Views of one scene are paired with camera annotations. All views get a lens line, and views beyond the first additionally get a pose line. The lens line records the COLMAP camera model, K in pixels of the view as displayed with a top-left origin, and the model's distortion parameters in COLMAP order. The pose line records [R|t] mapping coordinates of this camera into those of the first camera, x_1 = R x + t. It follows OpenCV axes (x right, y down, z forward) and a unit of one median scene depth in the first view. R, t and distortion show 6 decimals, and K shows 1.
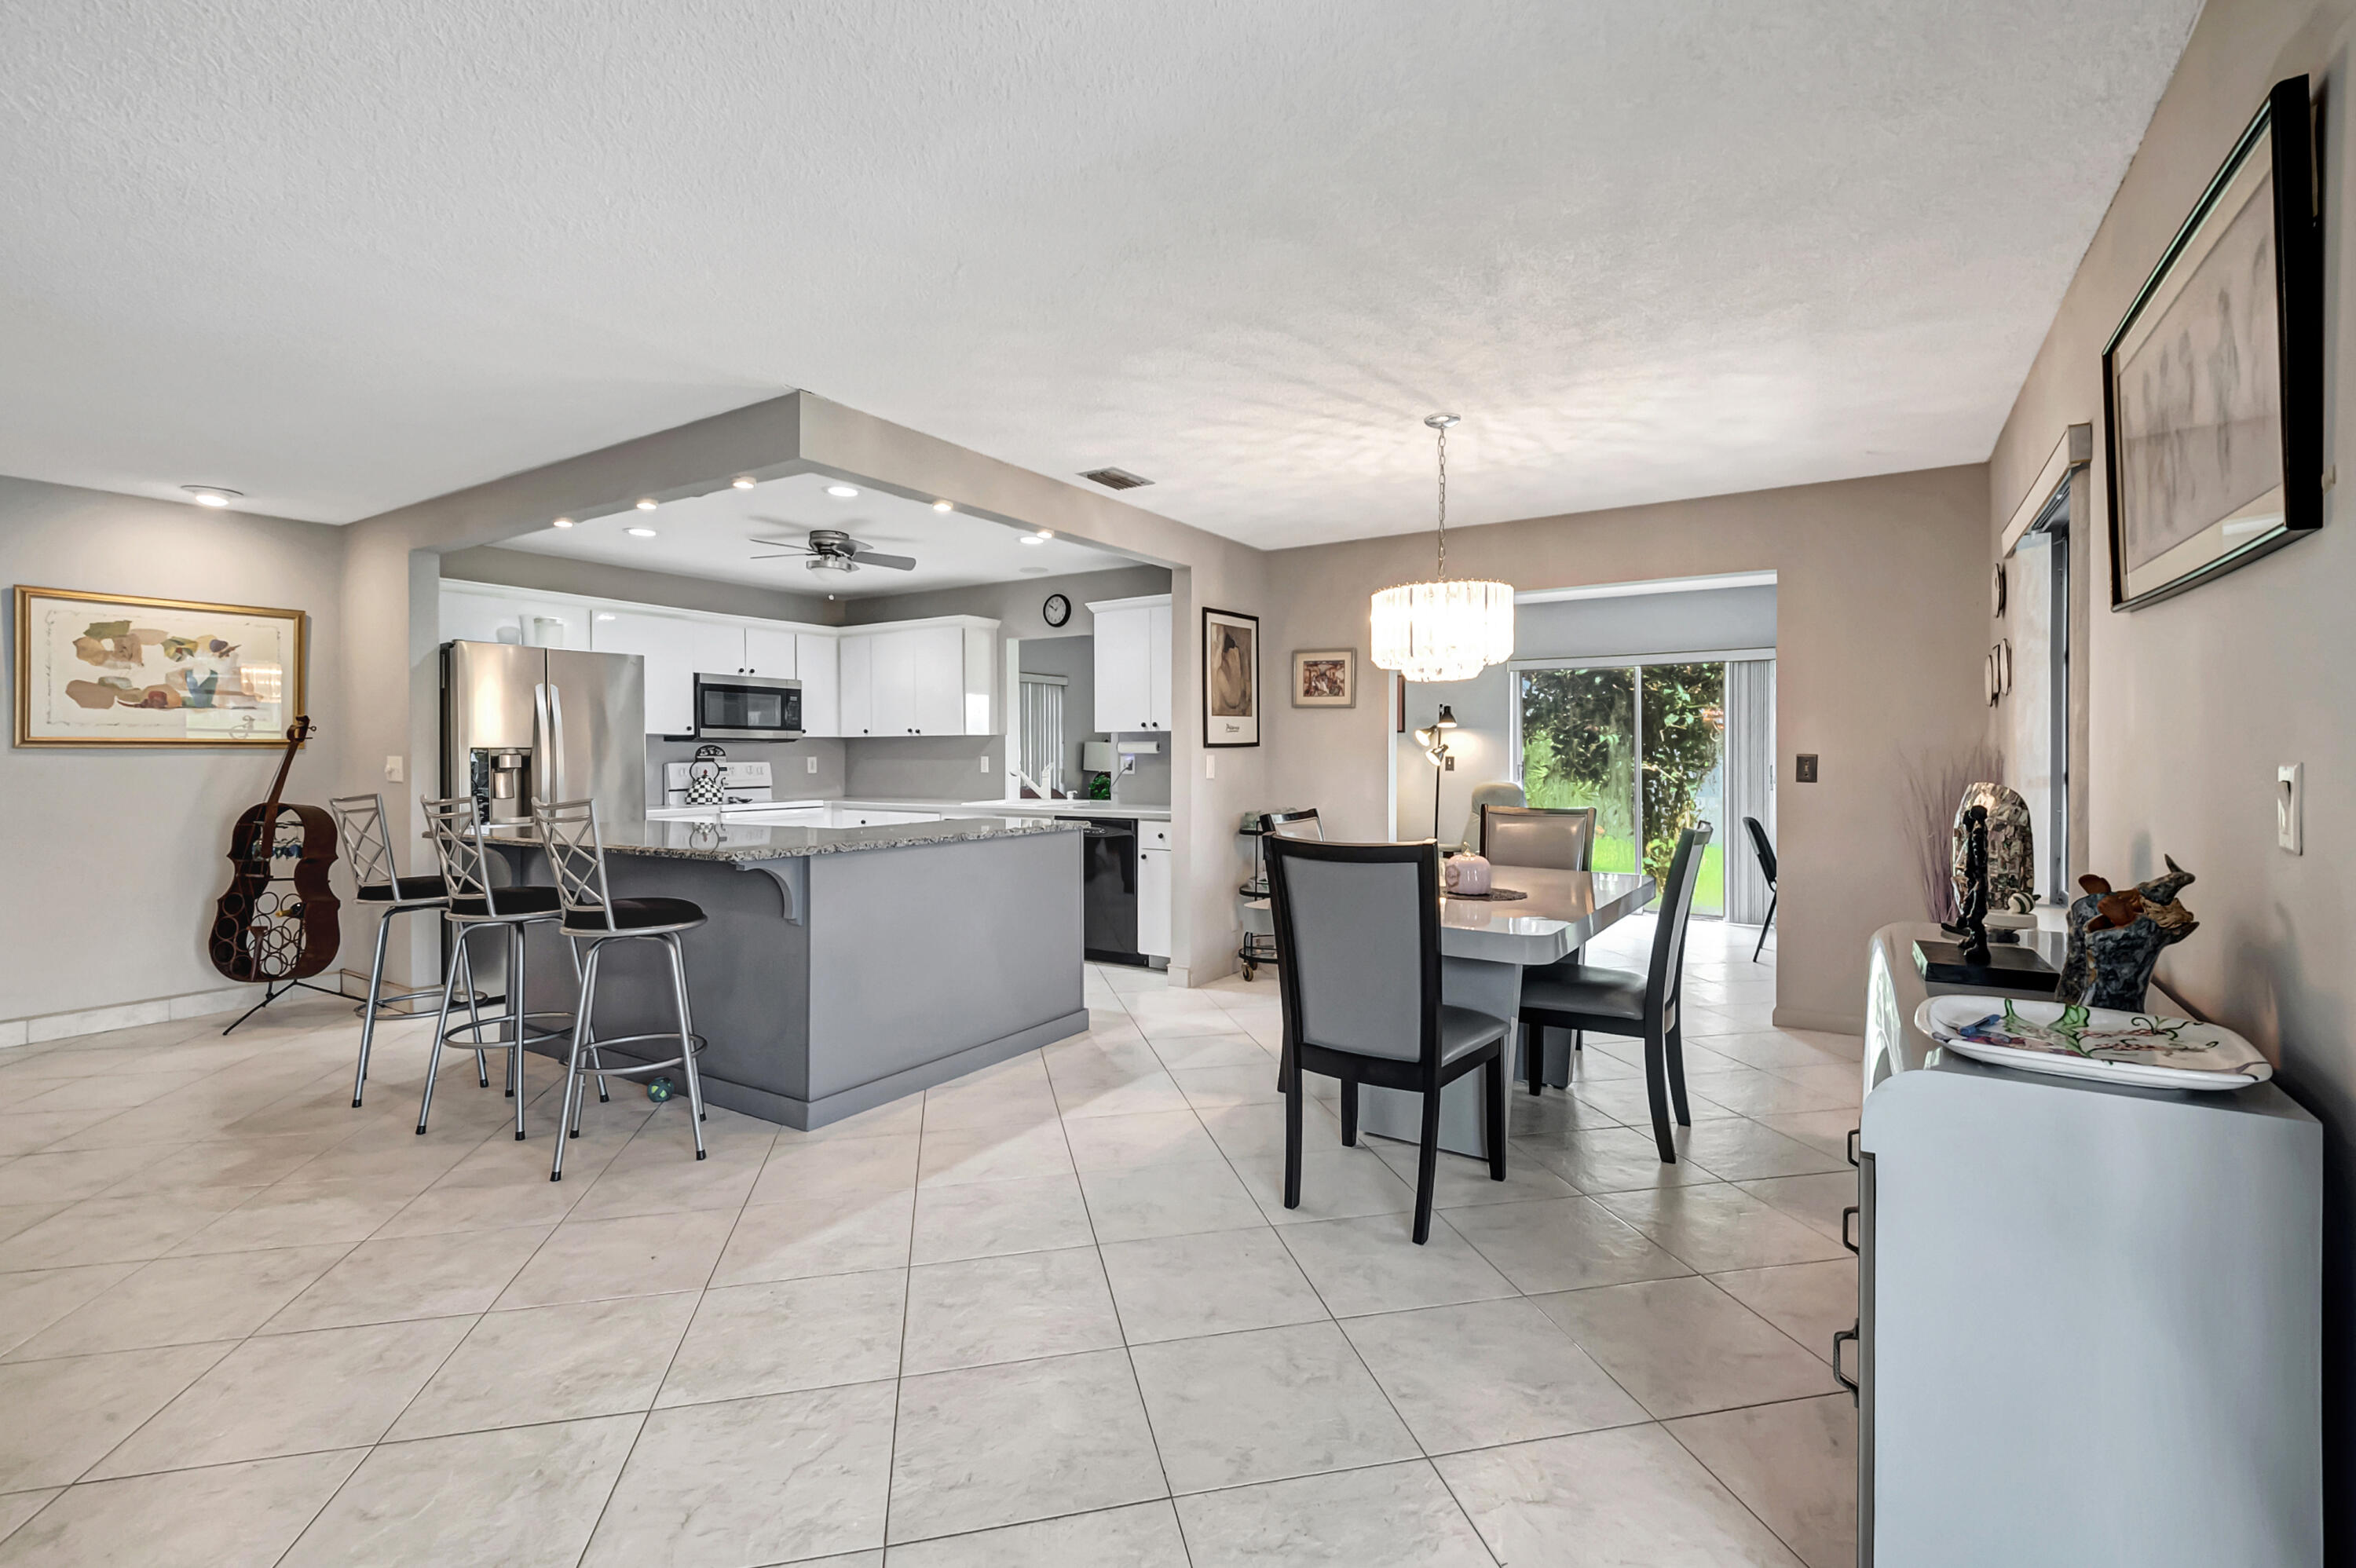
lens RADIAL K [[1048.4, 0, 1174.0], [0, 1048.4, 765.4], [0, 0, 1]] dist [-0.001849, -0.000108]
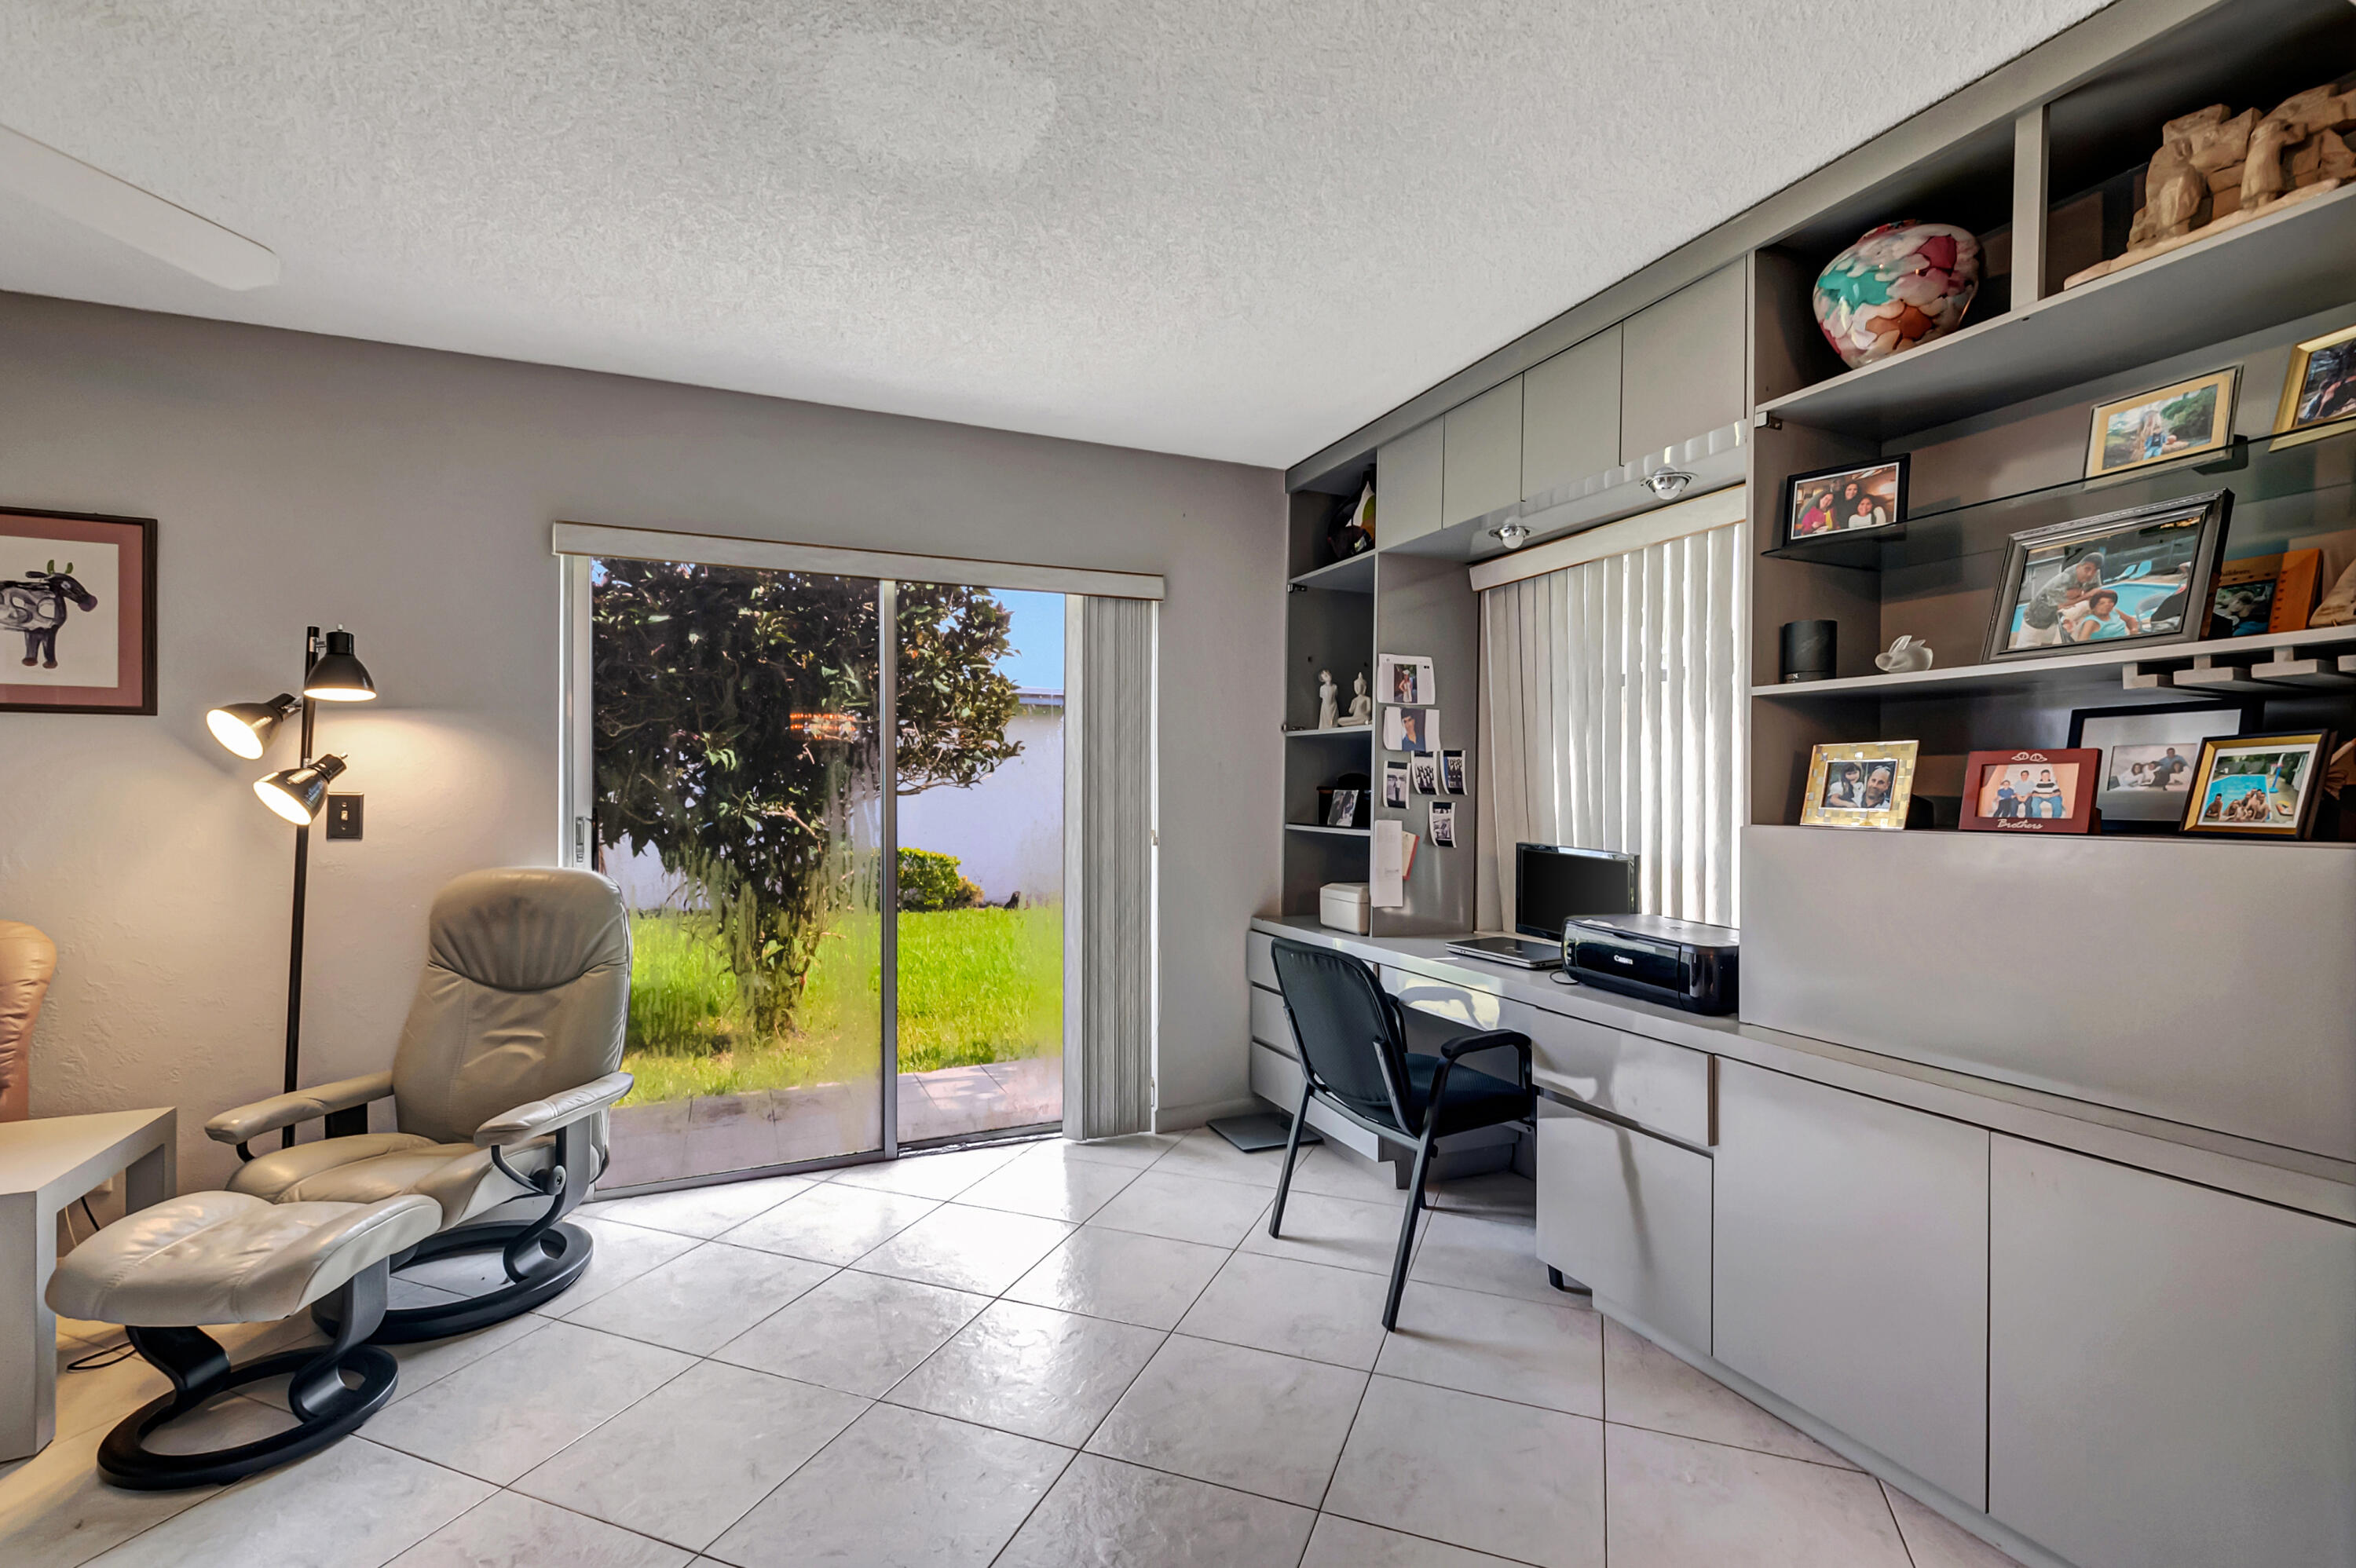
lens RADIAL K [[1048.4, 0, 1170.9], [0, 1048.4, 787.2], [0, 0, 1]] dist [-0.001849, -0.000108]
pose [[0.573630, 0.002216, 0.819112, 0.147596], [0.005047, 0.999968, -0.006240, -0.007684], [-0.819099, 0.007714, 0.573600, 0.618666]]
